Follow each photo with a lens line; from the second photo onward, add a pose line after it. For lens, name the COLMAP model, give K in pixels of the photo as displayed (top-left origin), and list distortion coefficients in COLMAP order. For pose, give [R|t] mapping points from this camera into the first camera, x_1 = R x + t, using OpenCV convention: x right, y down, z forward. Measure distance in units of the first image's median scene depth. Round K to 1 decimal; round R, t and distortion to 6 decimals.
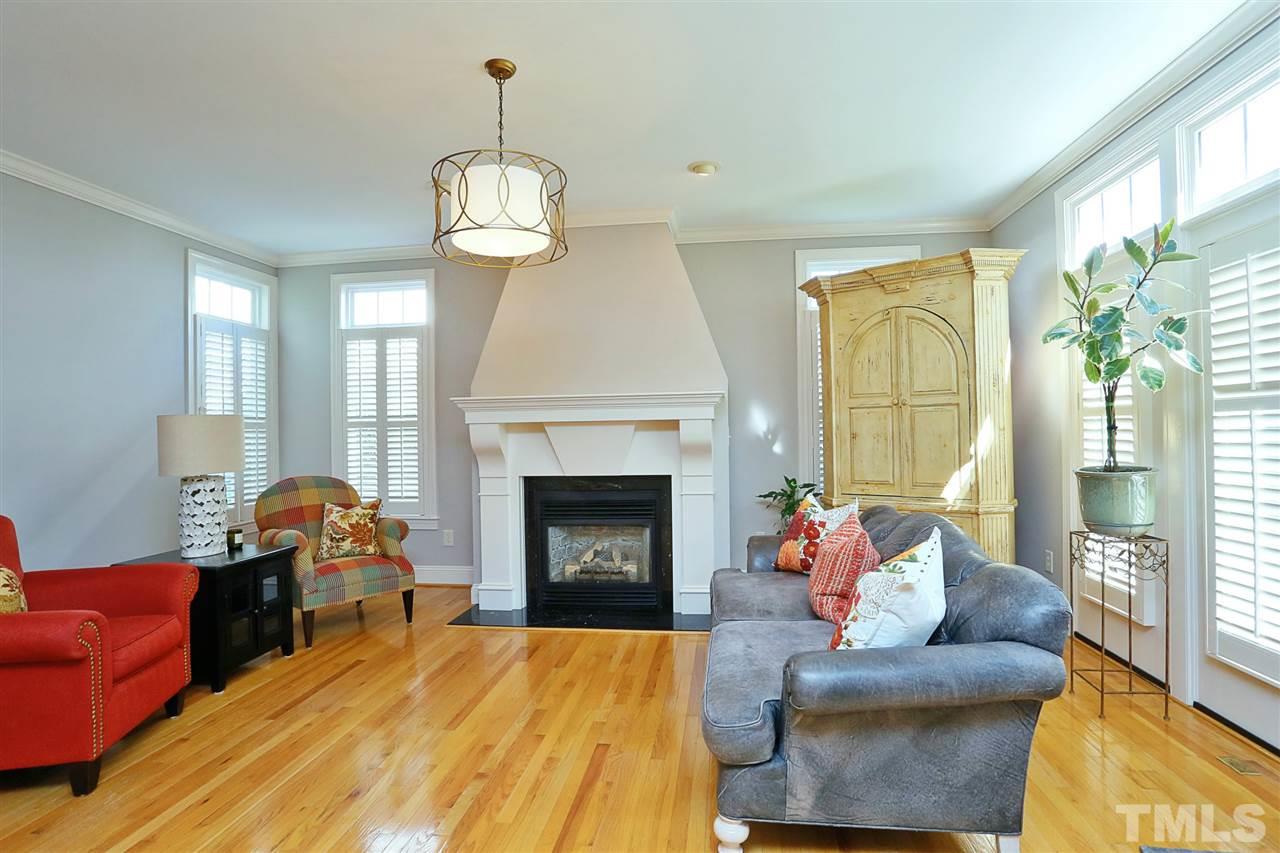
lens RADIAL K [[678.7, 0, 648.8], [0, 678.7, 427.7], [0, 0, 1]] dist [-0.034283, 0.002686]
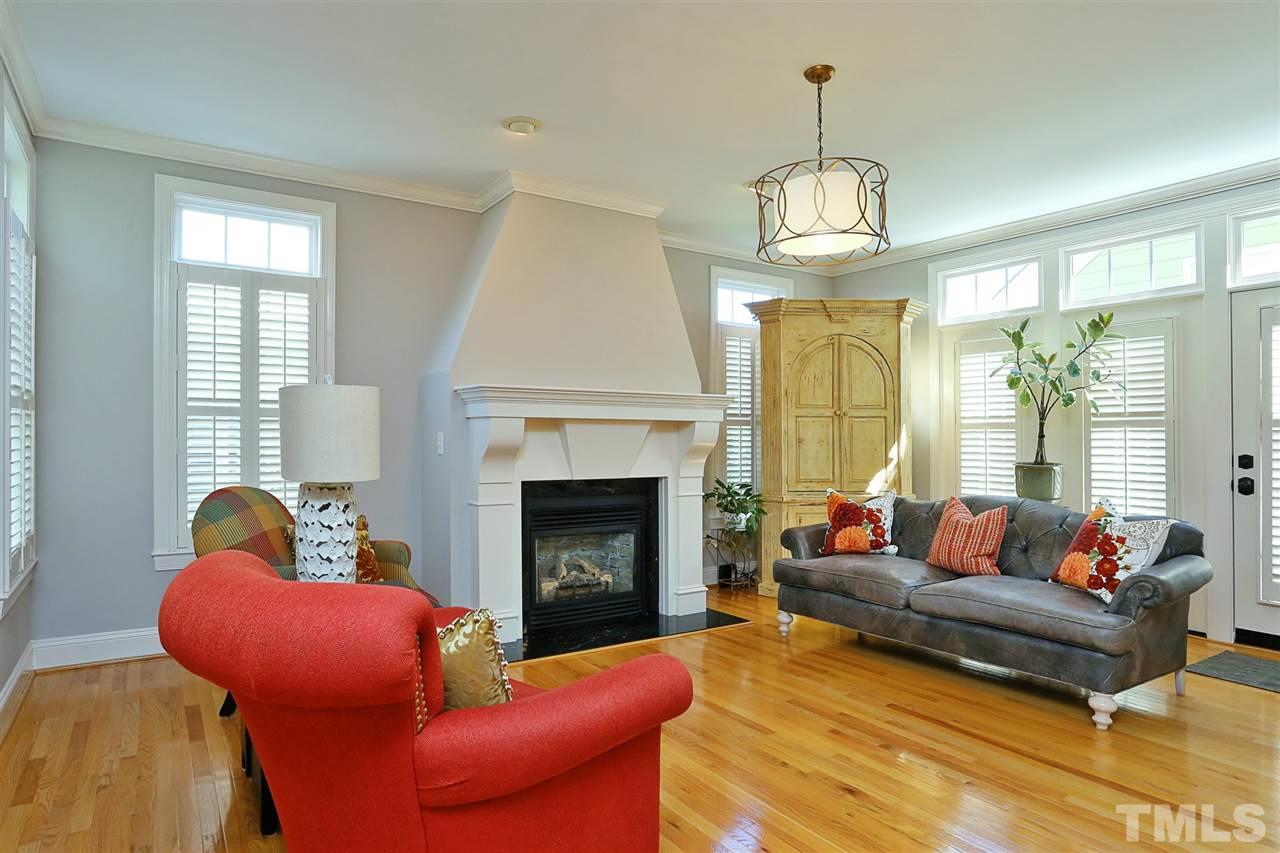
lens RADIAL K [[768.6, 0, 643.0], [0, 768.6, 439.7], [0, 0, 1]] dist [-0.022554, 0.002438]
pose [[0.746745, 0.019767, 0.664816, -0.746226], [-0.019945, 0.999774, -0.007324, 0.024667], [-0.664811, -0.007790, 0.746971, 0.189326]]
